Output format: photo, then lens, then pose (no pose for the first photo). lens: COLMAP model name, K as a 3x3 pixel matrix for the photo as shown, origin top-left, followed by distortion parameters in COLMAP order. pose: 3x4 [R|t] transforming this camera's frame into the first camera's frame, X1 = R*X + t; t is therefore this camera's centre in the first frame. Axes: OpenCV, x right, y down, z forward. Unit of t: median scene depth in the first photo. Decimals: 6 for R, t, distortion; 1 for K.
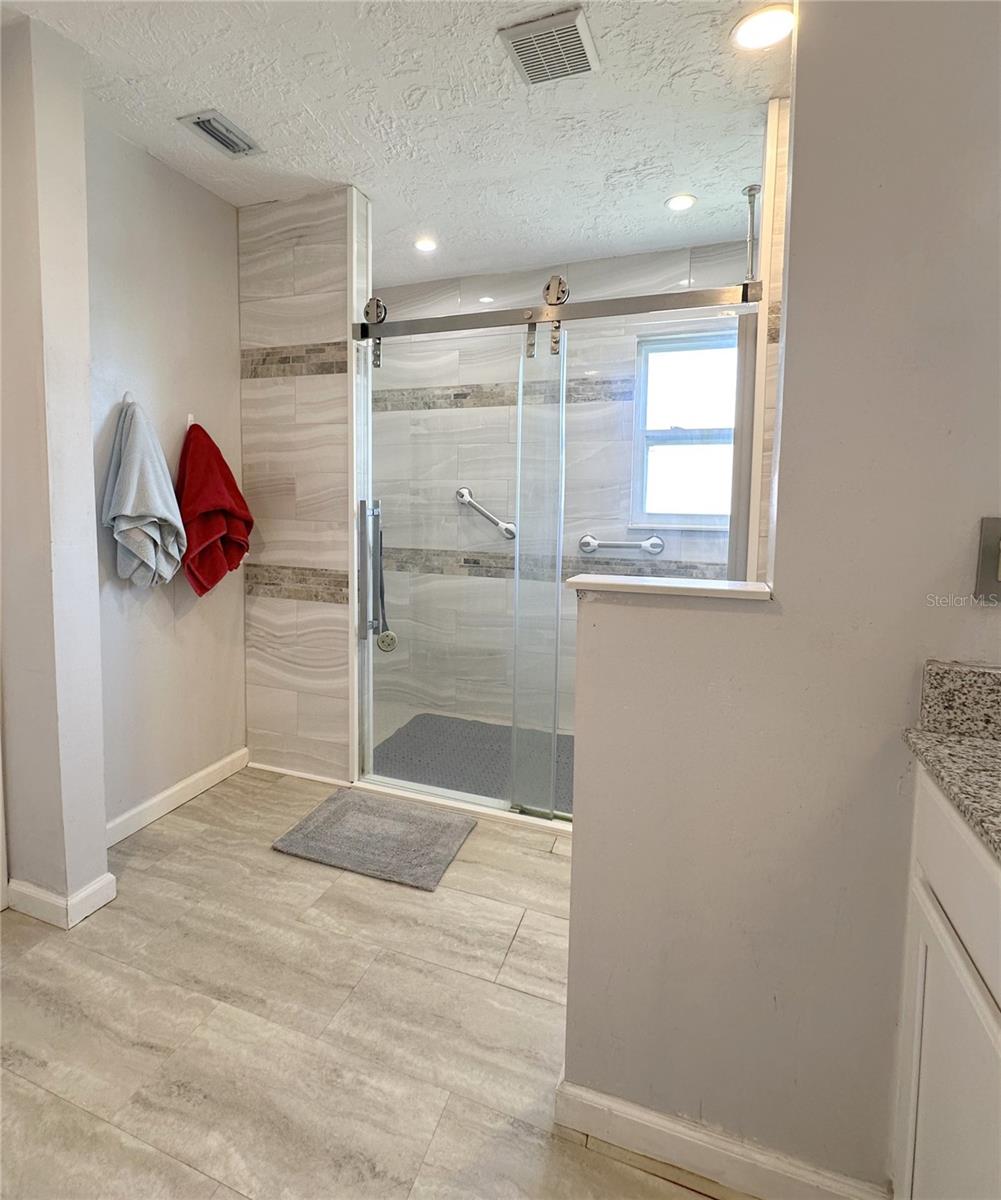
lens RADIAL K [[613.0, 0, 459.0], [0, 613.0, 530.1], [0, 0, 1]] dist [-0.002614, 0.000309]
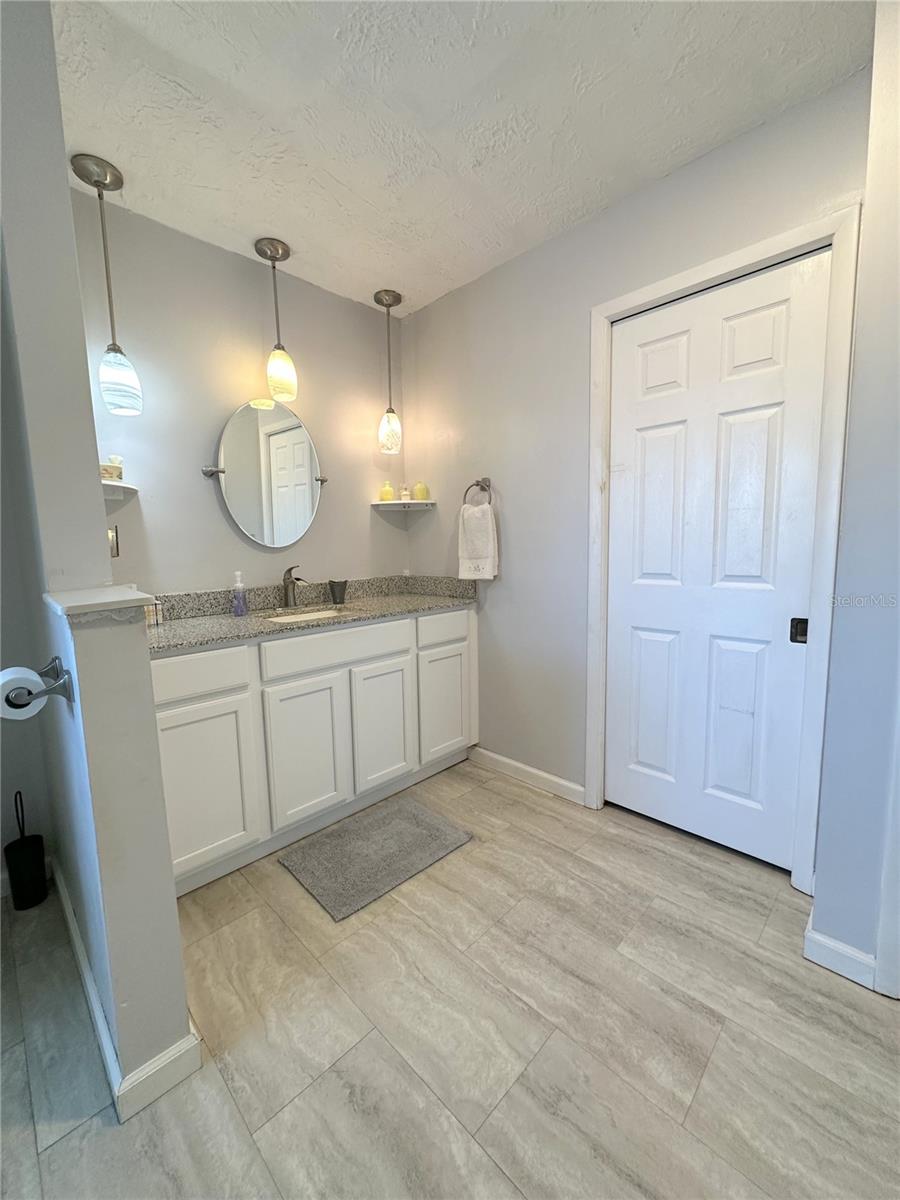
lens RADIAL K [[484.0, 0, 451.6], [0, 484.0, 595.3], [0, 0, 1]] dist [-0.000845, 0.000742]
pose [[-0.922152, -0.027220, 0.385868, -0.371321], [0.040364, 0.985305, 0.165968, -0.025246], [-0.384715, 0.168624, -0.907502, 0.918290]]
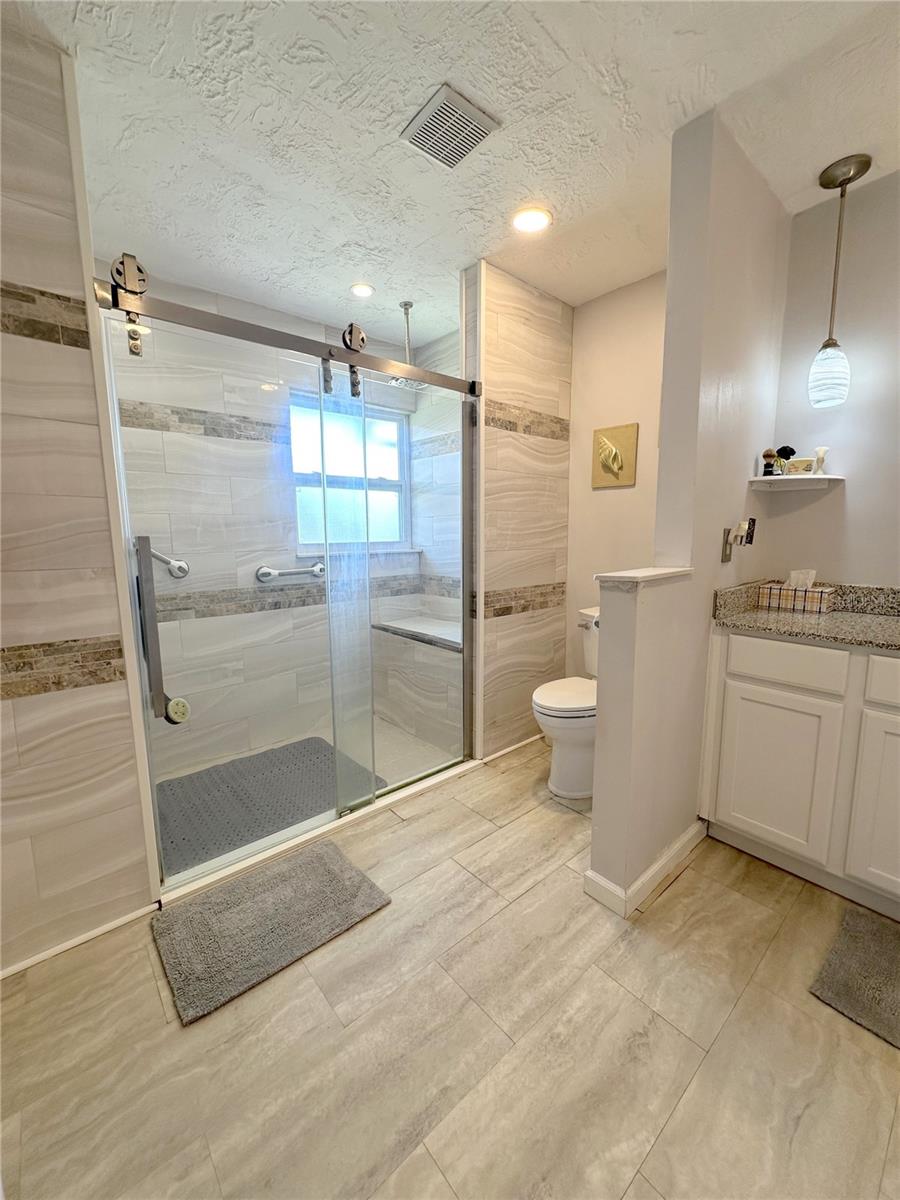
lens RADIAL K [[484.0, 0, 451.6], [0, 484.0, 595.3], [0, 0, 1]] dist [-0.000845, 0.000742]
pose [[0.460268, -0.128578, 0.878420, -0.641643], [0.066417, 0.991671, 0.110354, -0.021736], [-0.885292, 0.007550, 0.464974, 0.495918]]
